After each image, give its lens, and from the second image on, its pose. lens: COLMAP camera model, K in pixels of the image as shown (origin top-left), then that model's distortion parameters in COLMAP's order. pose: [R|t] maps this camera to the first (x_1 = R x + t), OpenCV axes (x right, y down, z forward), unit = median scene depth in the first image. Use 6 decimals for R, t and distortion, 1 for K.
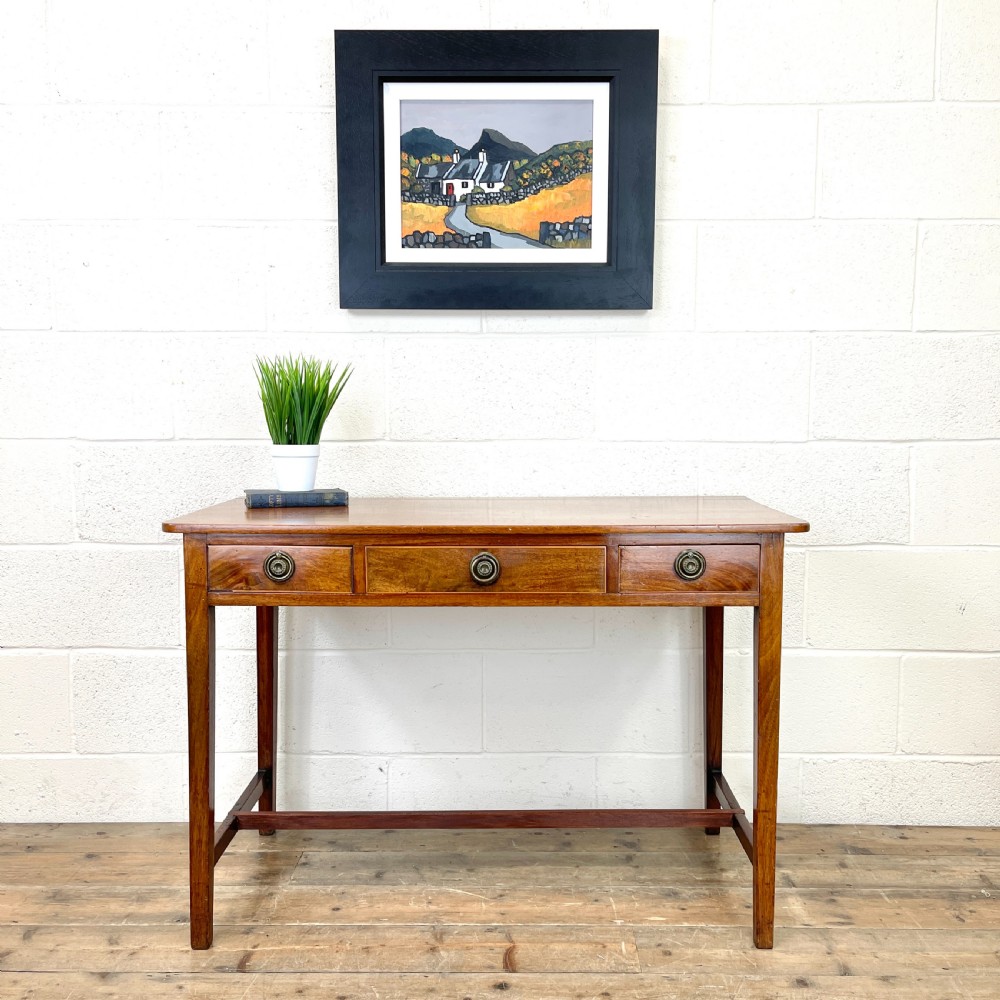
lens RADIAL K [[1018.3, 0, 503.4], [0, 1018.3, 498.7], [0, 0, 1]] dist [0.027007, 0.000000]
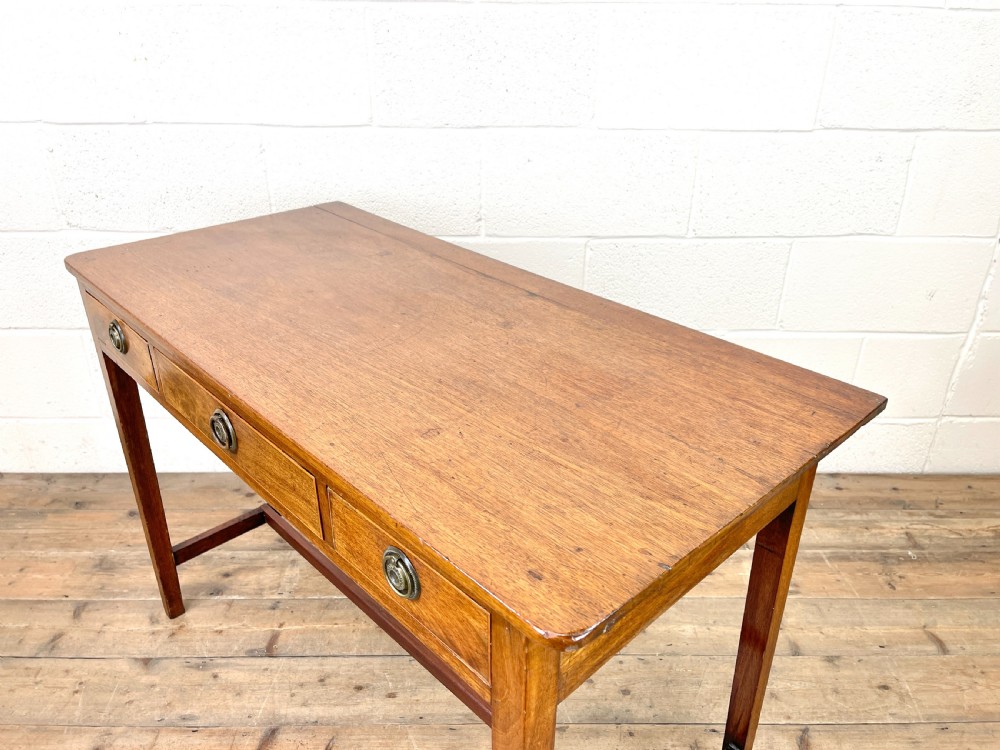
lens RADIAL K [[759.3, 0, 502.9], [0, 759.3, 377.3], [0, 0, 1]] dist [0.067414, -0.087500]
pose [[0.999621, -0.002424, 0.027440, -0.016969], [-0.008243, 0.924159, 0.381919, -0.131512], [-0.026285, -0.382000, 0.923789, 0.285641]]
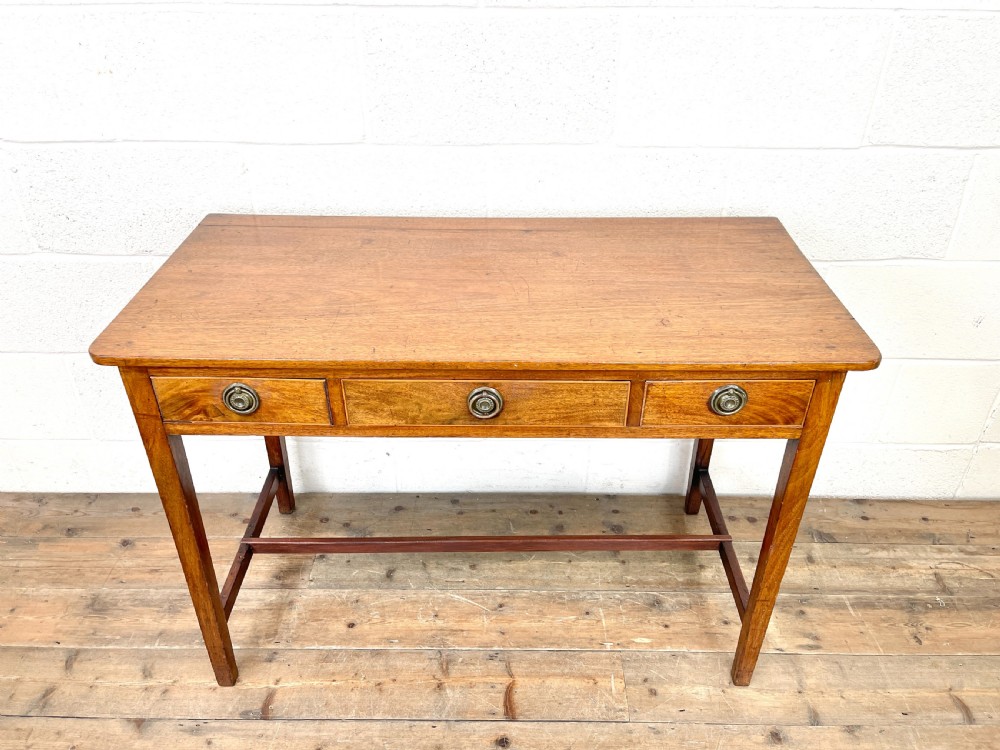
lens RADIAL K [[759.3, 0, 502.1], [0, 759.3, 377.9], [0, 0, 1]] dist [0.067414, -0.087500]
pose [[0.999962, 0.000867, 0.008617, -0.008310], [-0.004860, 0.879732, 0.475446, -0.218663], [-0.007168, -0.475470, 0.879703, 0.392923]]
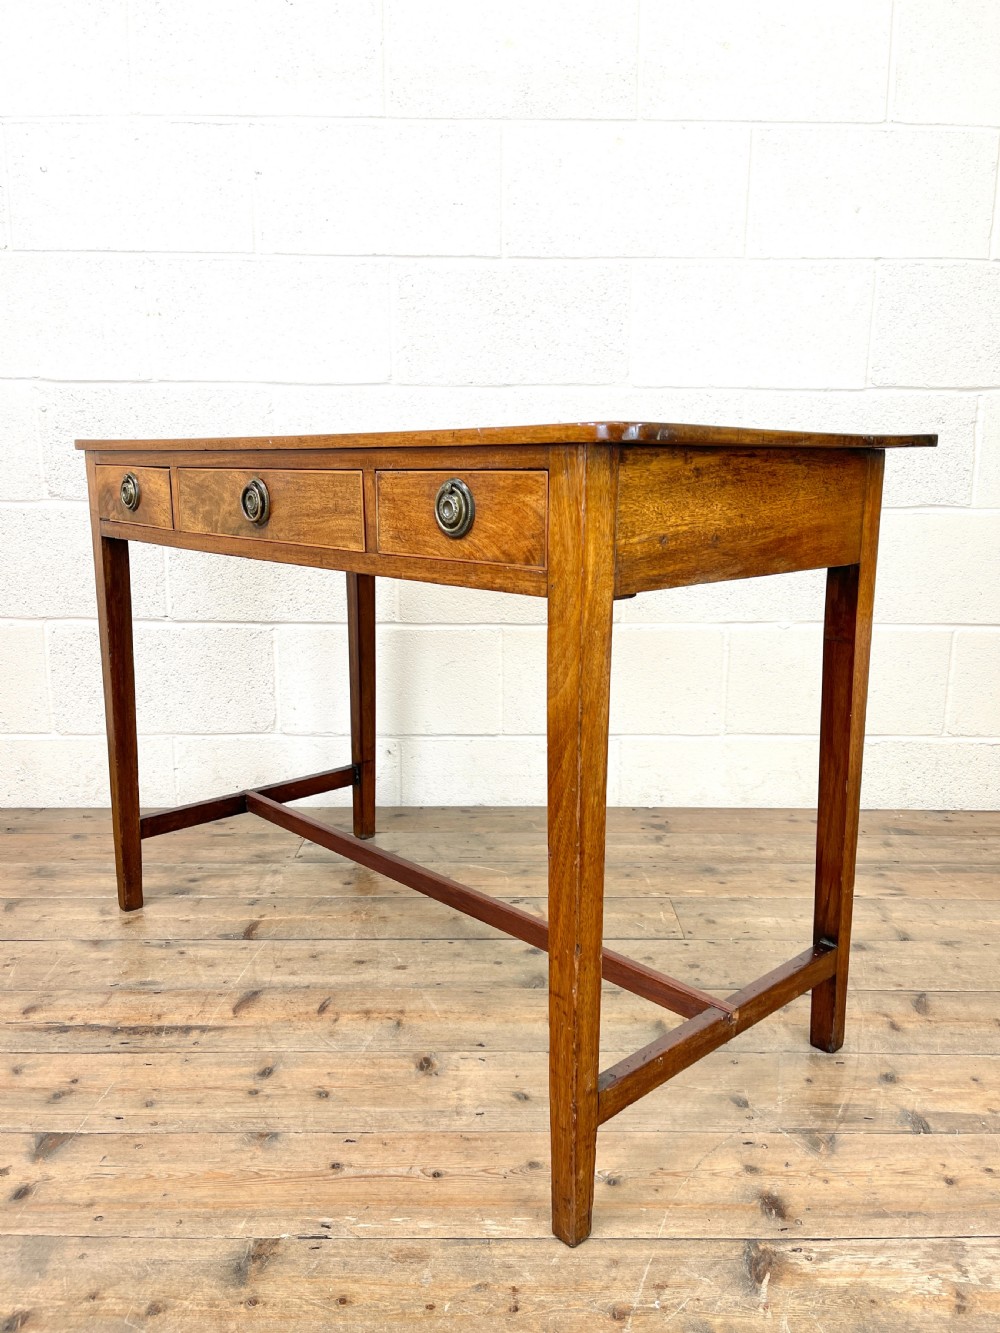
lens RADIAL K [[1012.2, 0, 504.2], [0, 1012.2, 672.8], [0, 0, 1]] dist [0.067414, -0.087500]
pose [[0.999791, 0.003011, 0.020241, -0.040417], [-0.005147, 0.994321, 0.106298, 0.111384], [-0.019806, -0.106380, 0.994128, 0.103057]]
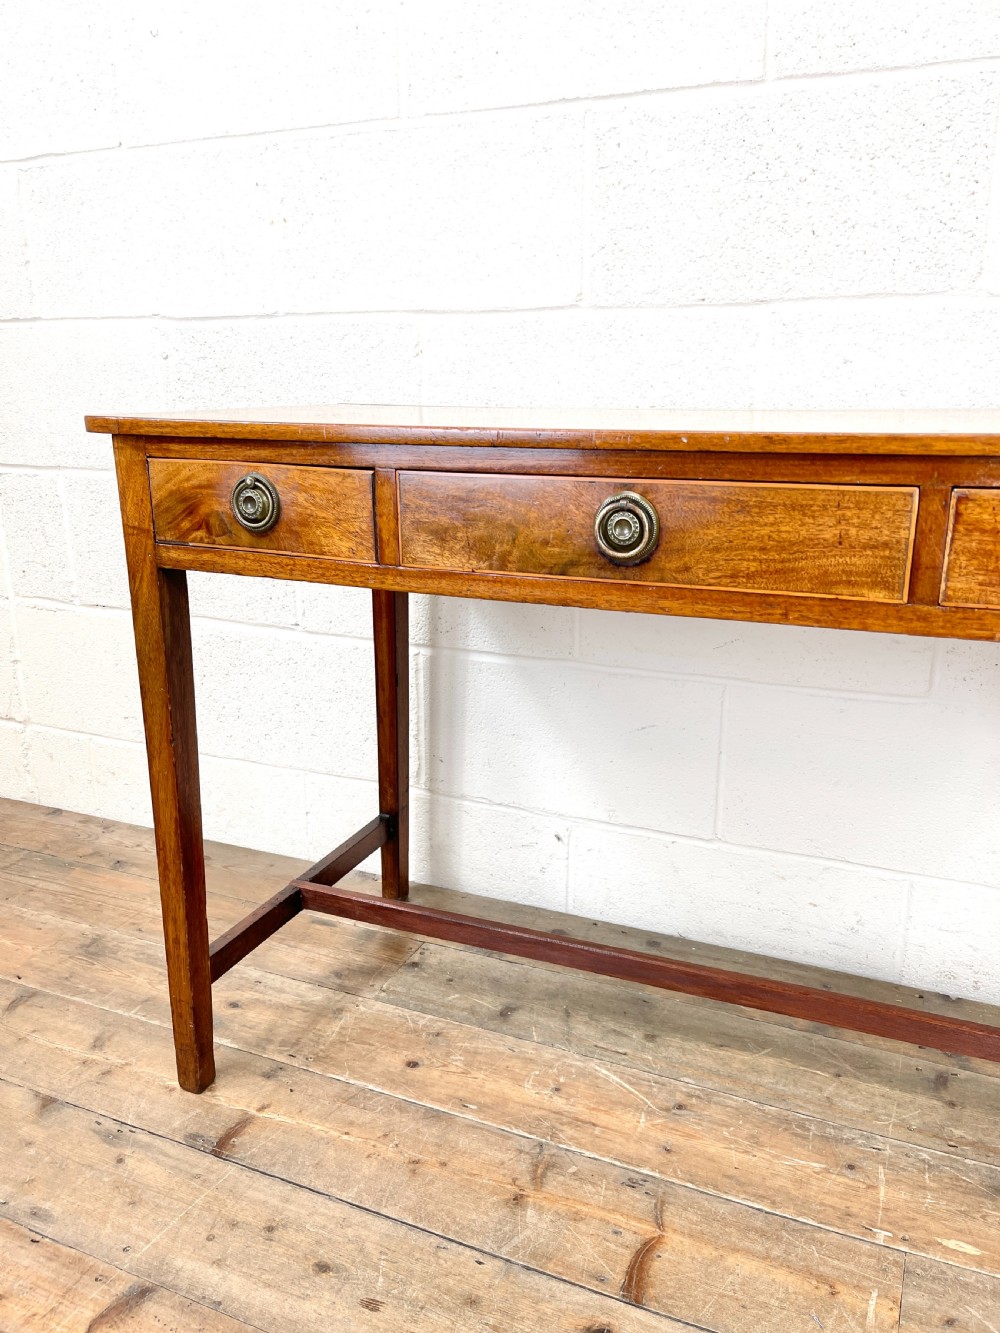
lens RADIAL K [[1012.2, 0, 505.2], [0, 1012.2, 677.2], [0, 0, 1]] dist [0.067414, -0.087500]
pose [[0.922937, 0.107872, -0.369527, 0.093540], [-0.034295, 0.979159, 0.200180, 0.038849], [0.383420, -0.172081, 0.907402, 0.480870]]
